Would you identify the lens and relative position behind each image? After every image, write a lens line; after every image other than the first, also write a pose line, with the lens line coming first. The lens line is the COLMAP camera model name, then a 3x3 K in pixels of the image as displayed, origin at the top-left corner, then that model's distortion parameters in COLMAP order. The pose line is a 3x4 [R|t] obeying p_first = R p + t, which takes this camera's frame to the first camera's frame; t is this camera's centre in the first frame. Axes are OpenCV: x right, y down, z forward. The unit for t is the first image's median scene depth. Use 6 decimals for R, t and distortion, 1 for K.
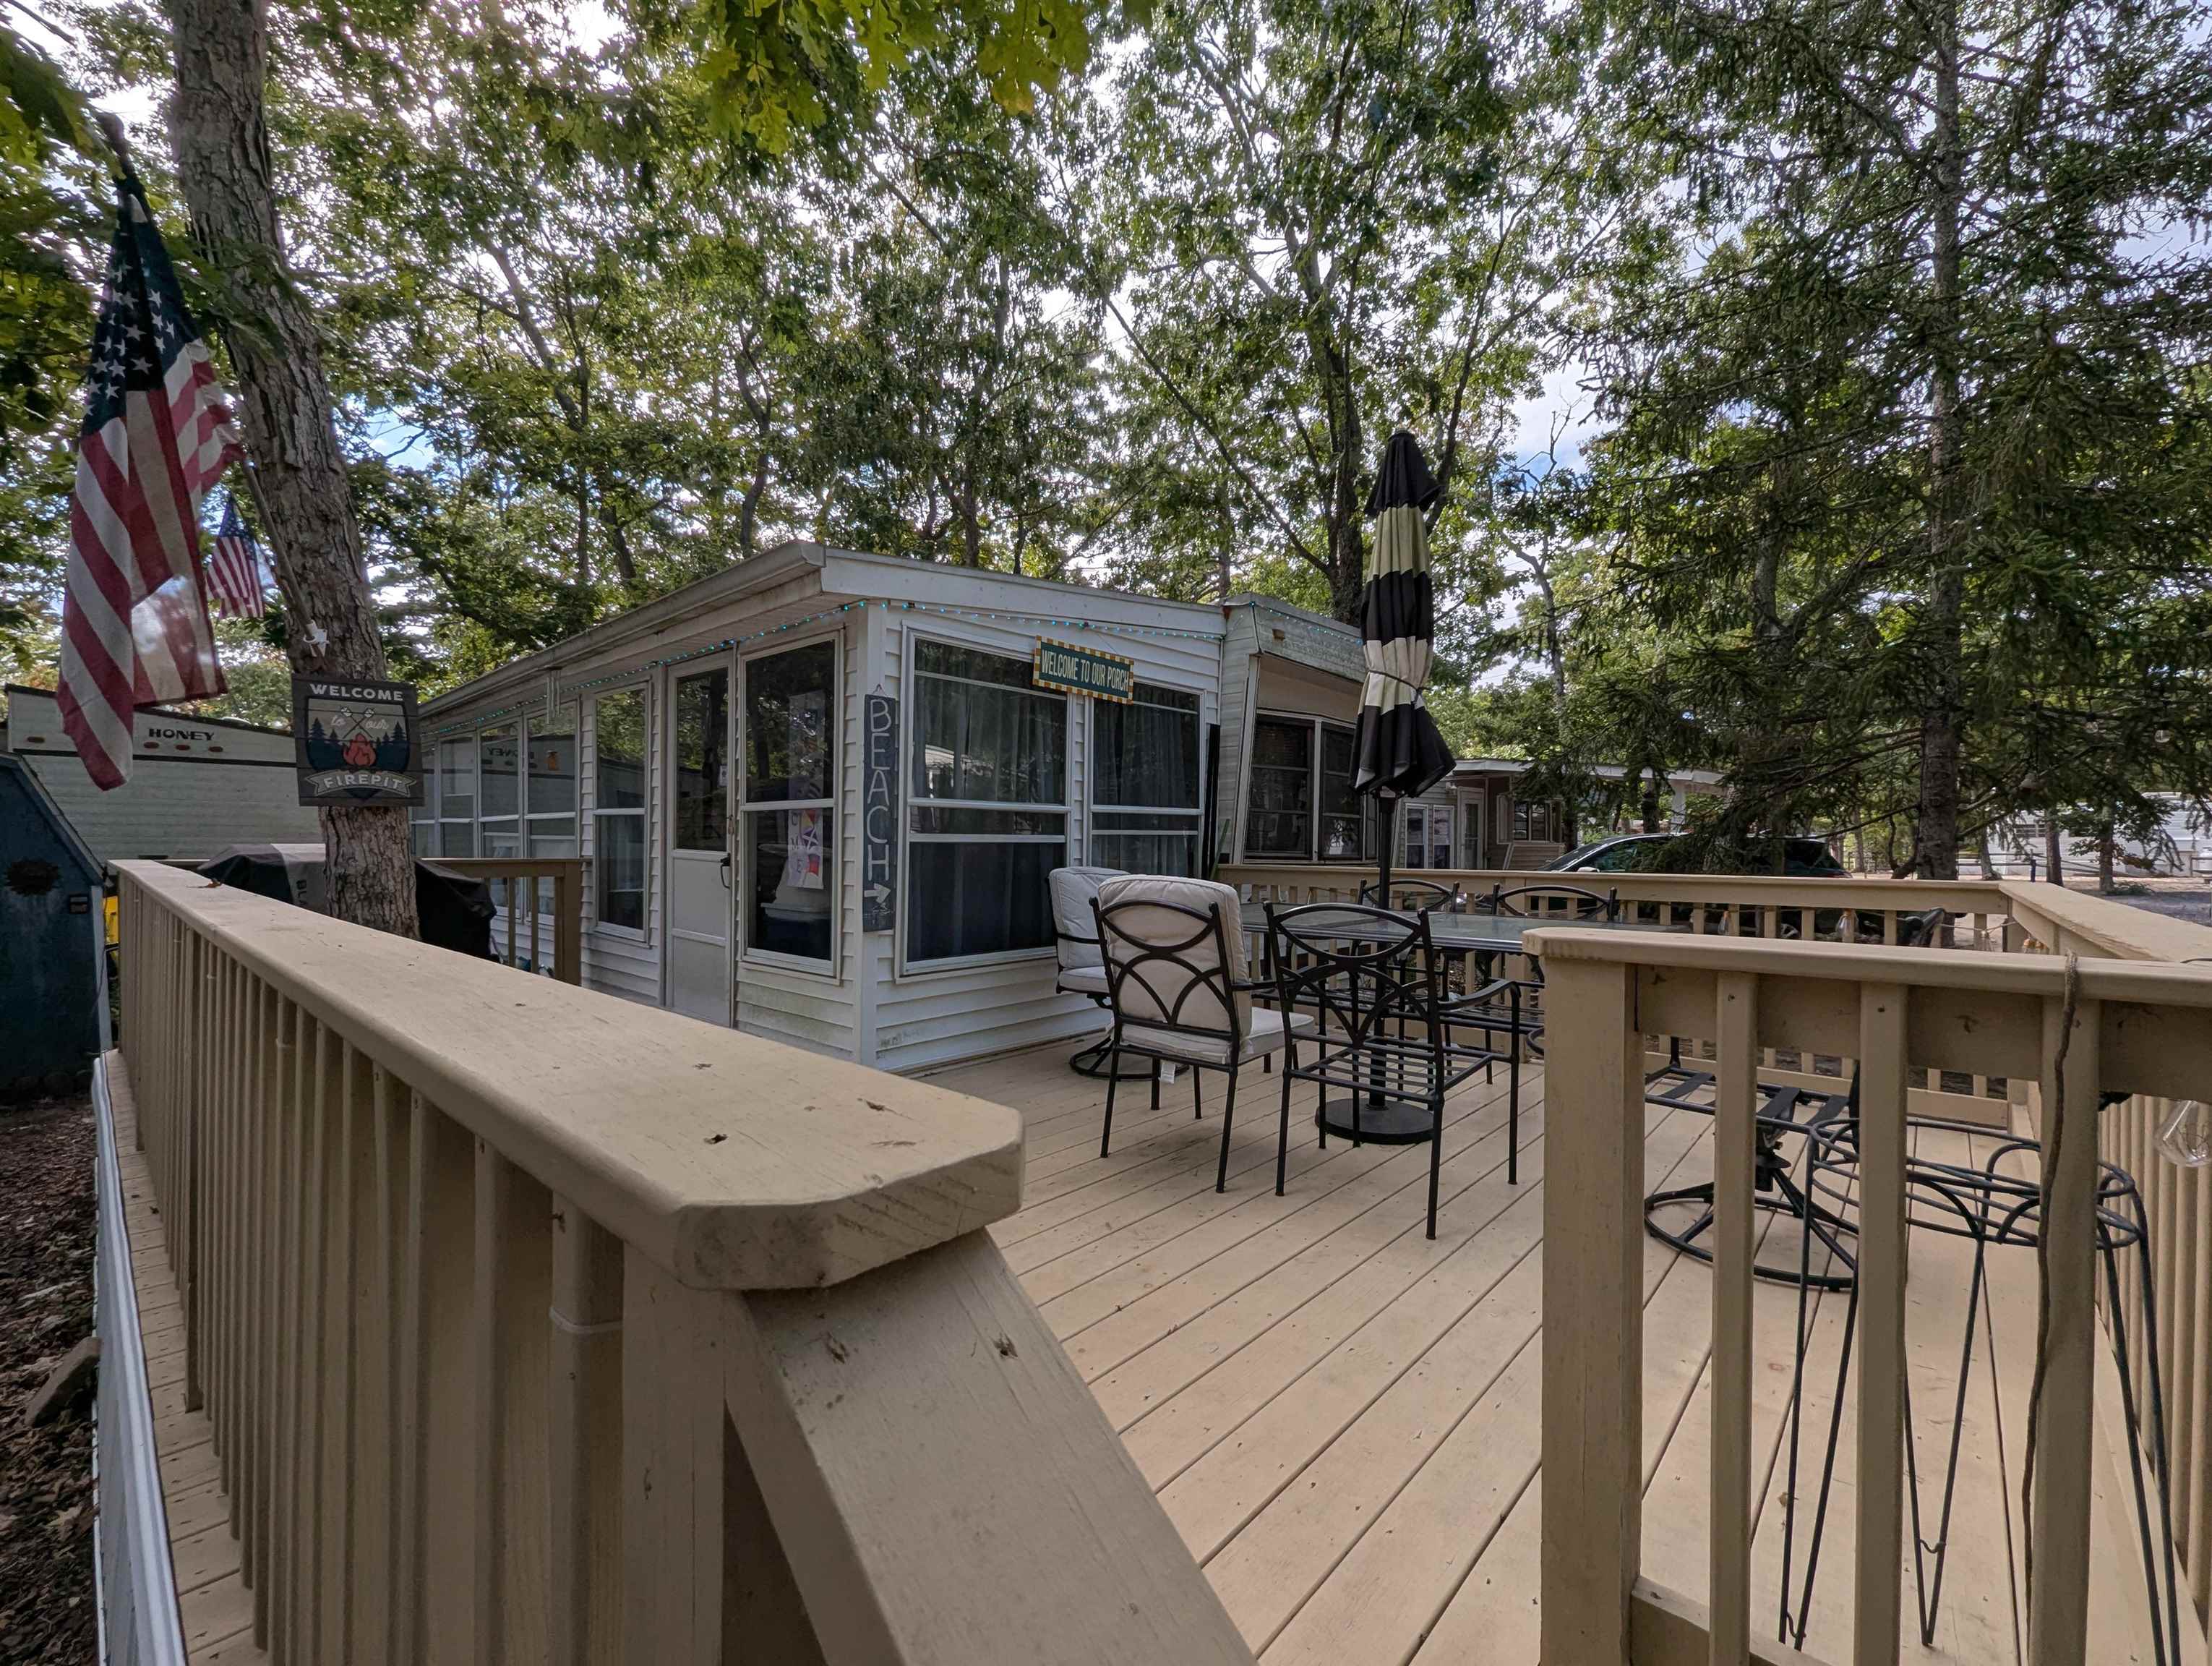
lens RADIAL K [[924.5, 0, 1121.3], [0, 924.5, 842.2], [0, 0, 1]] dist [-0.001139, 0.000566]
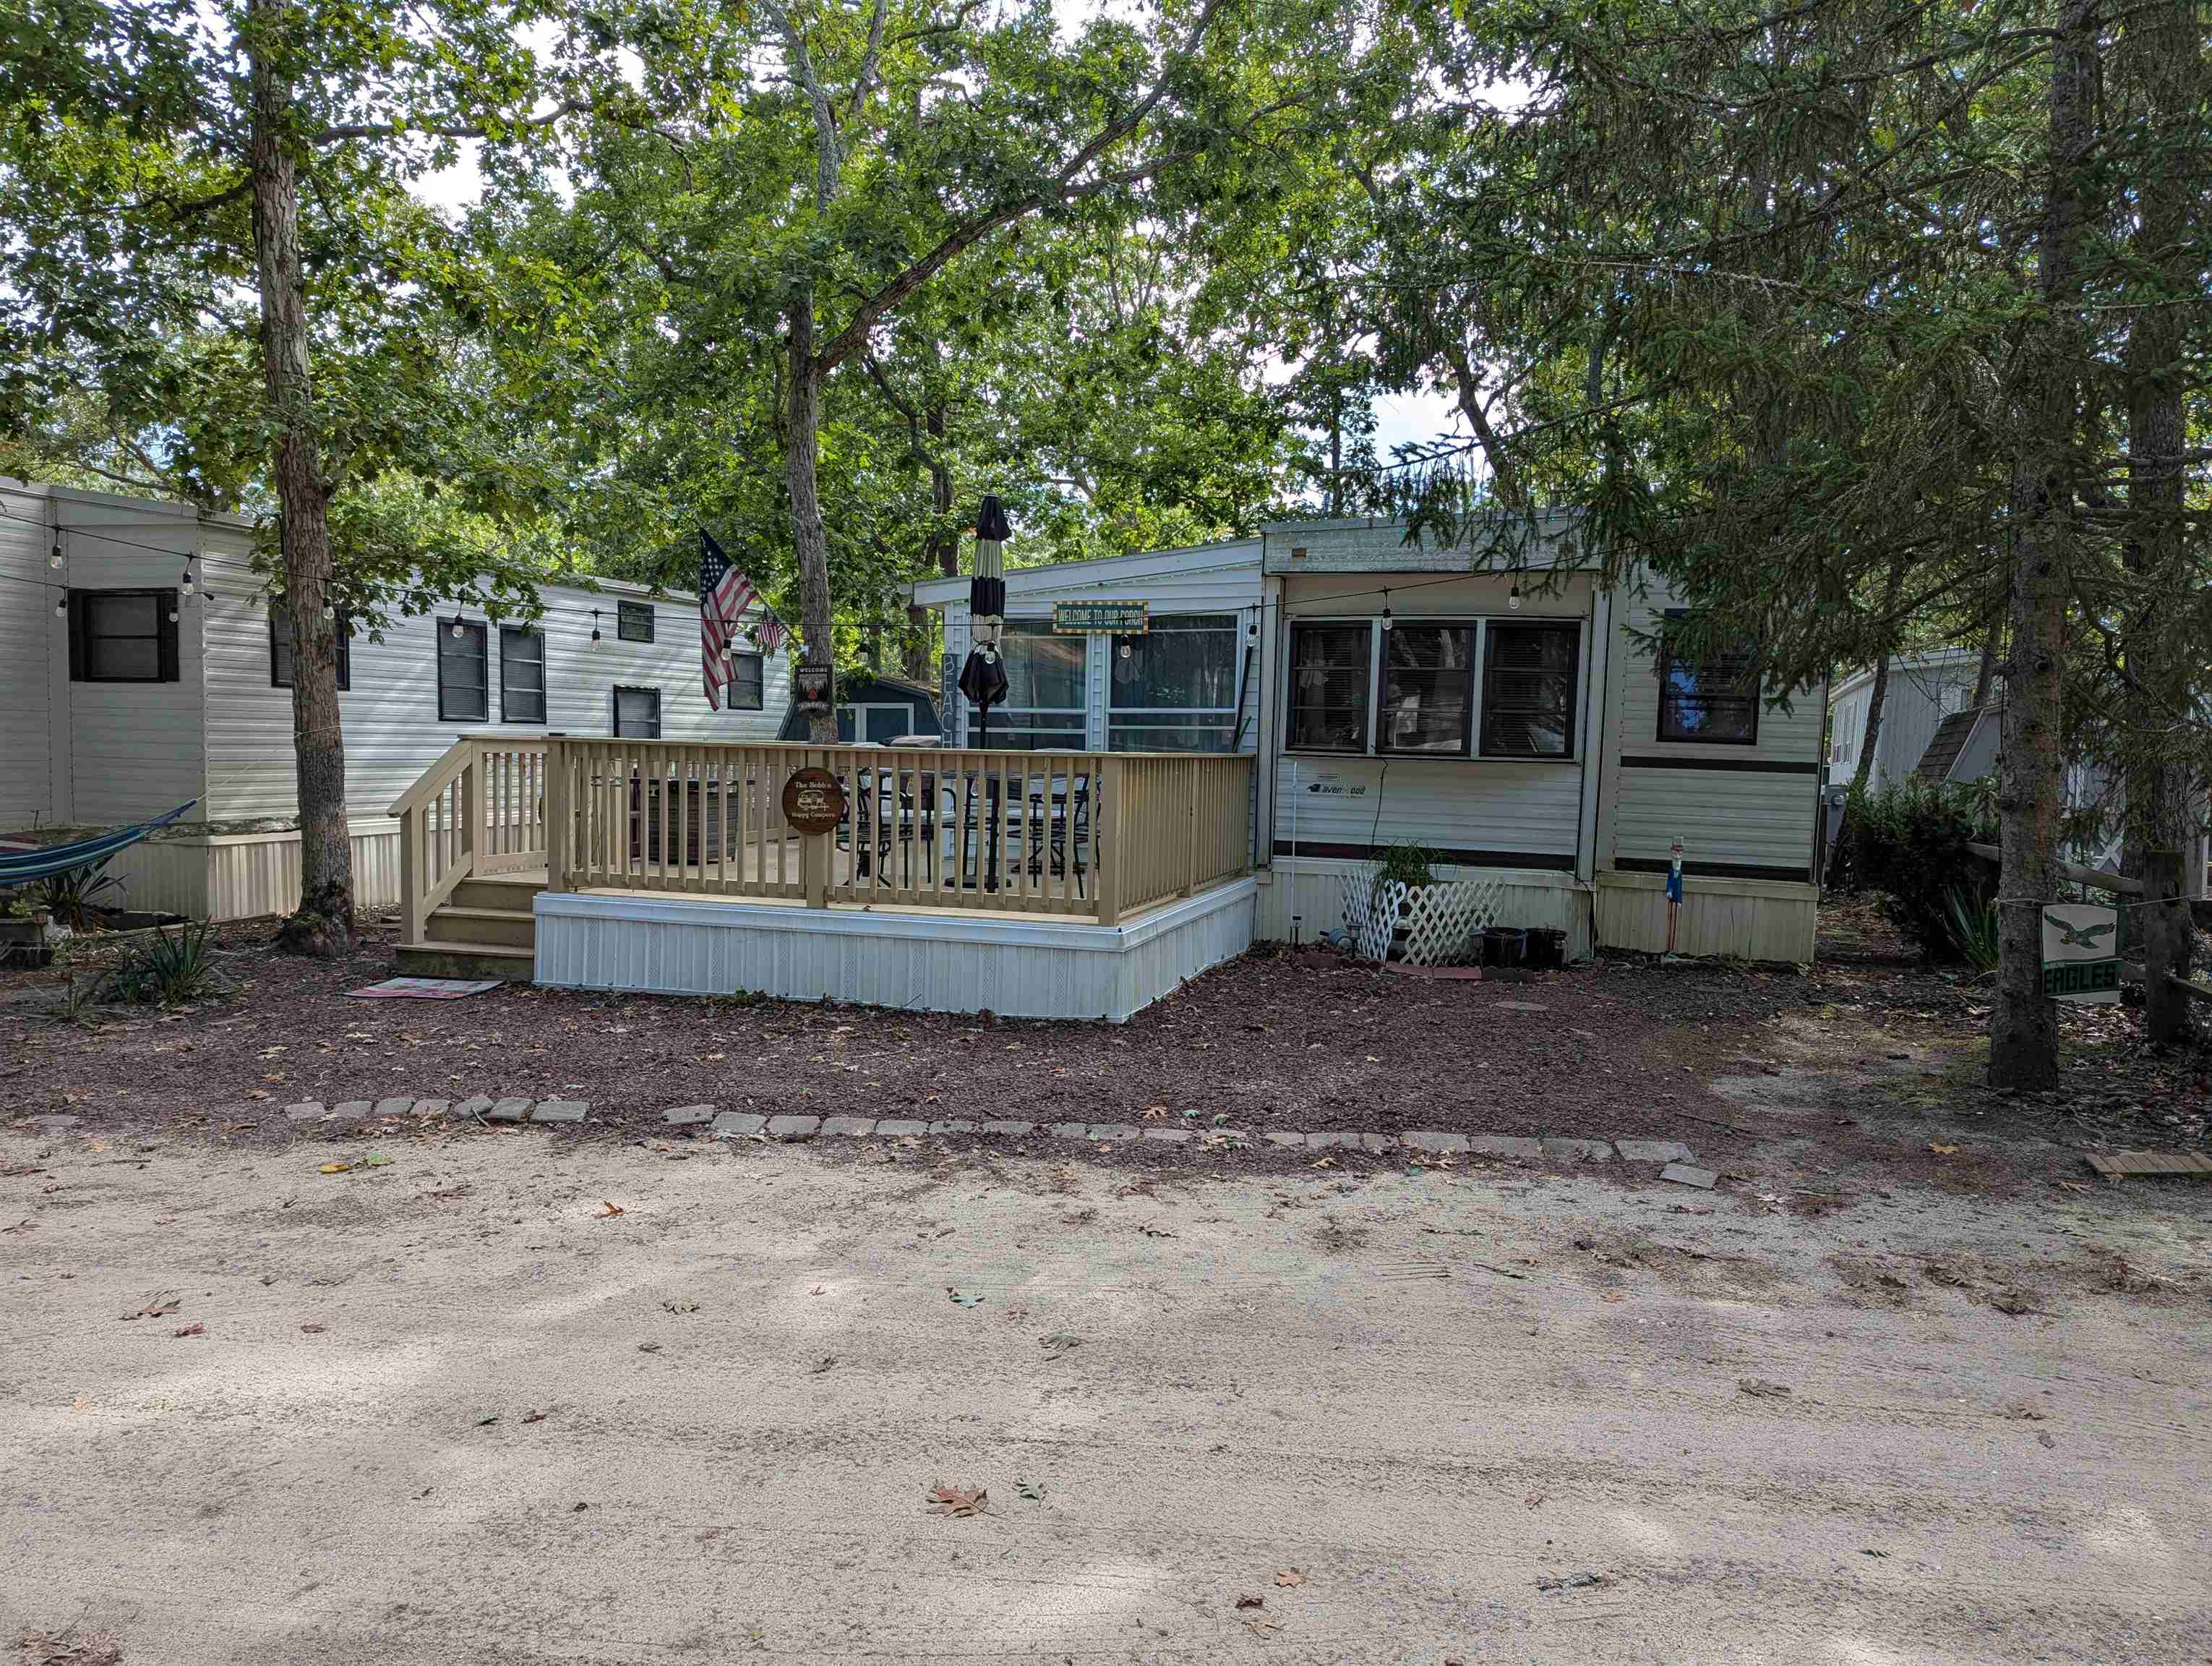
lens RADIAL K [[1560.2, 0, 1105.9], [0, 1560.2, 833.9], [0, 0, 1]] dist [0.061918, -0.051071]
pose [[0.407397, 0.057191, -0.911459, 2.210662], [-0.018212, 0.998348, 0.054503, 0.023367], [0.913069, -0.005605, 0.407766, -0.002929]]
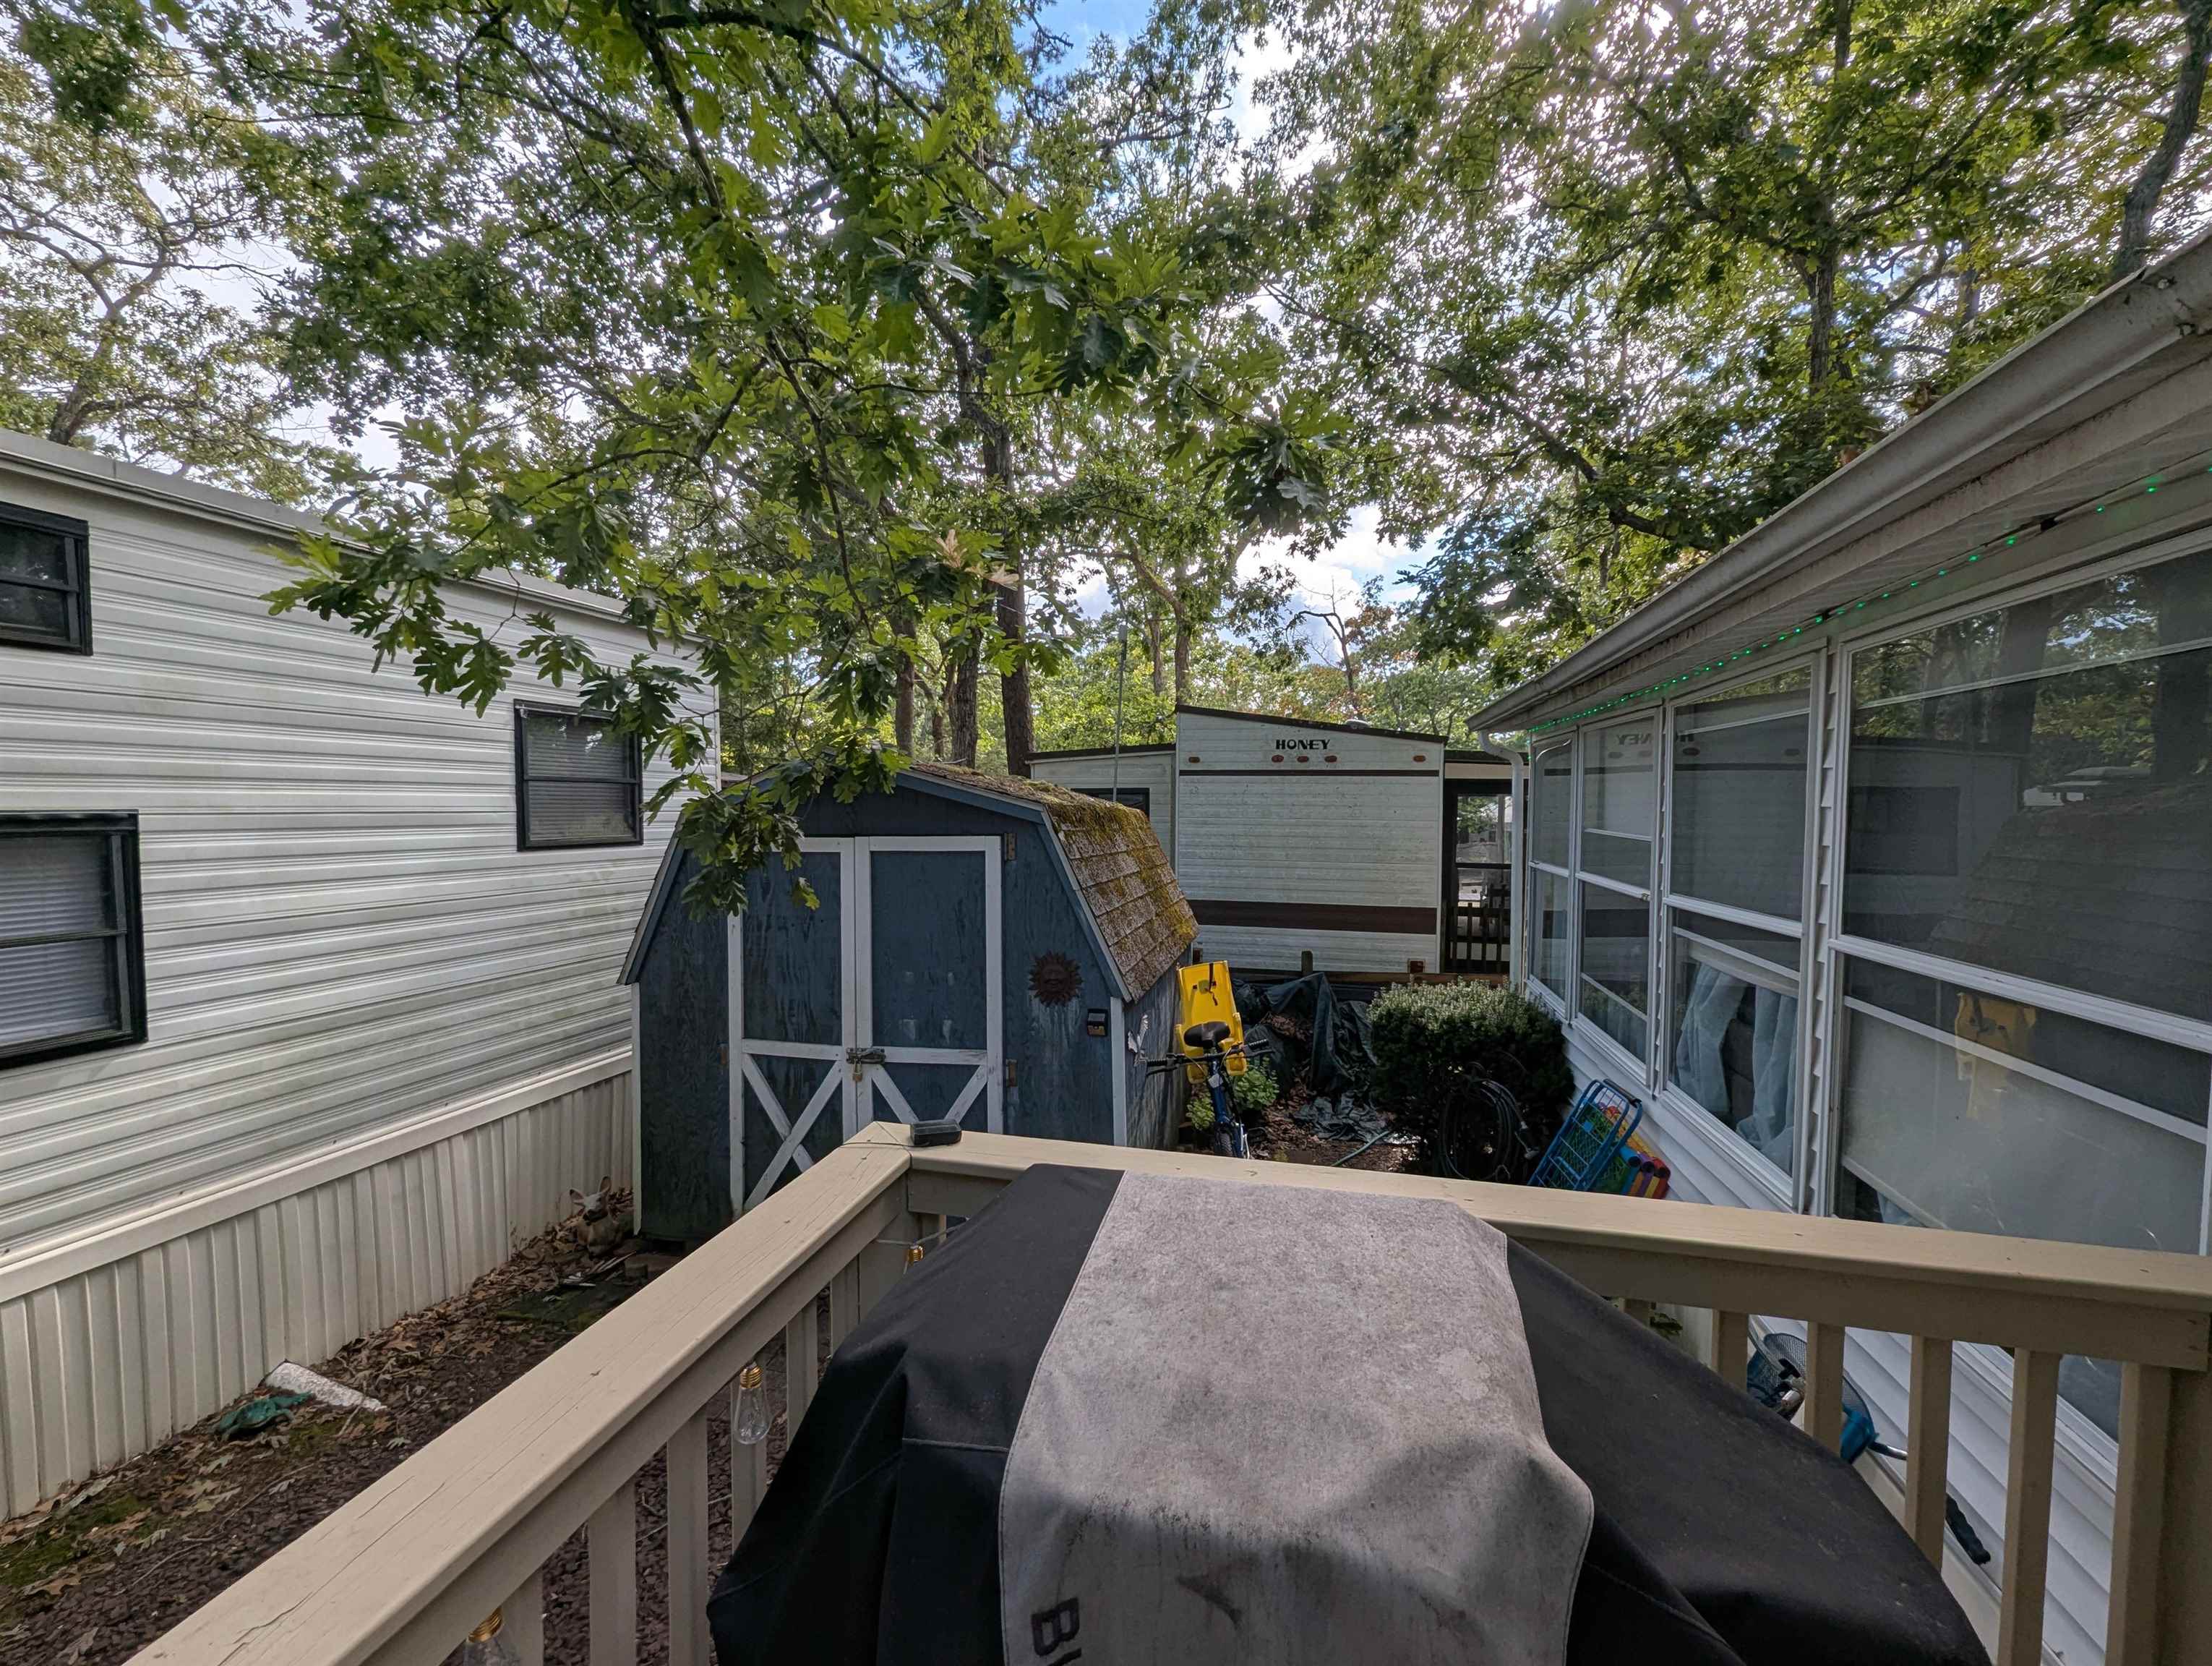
lens RADIAL K [[924.5, 0, 1096.7], [0, 924.5, 845.9], [0, 0, 1]] dist [-0.001139, 0.000566]
pose [[0.455222, 0.027887, -0.889941, -0.614071], [0.003828, 0.999439, 0.033276, -0.094274], [0.890370, -0.018555, 0.454859, 0.798948]]
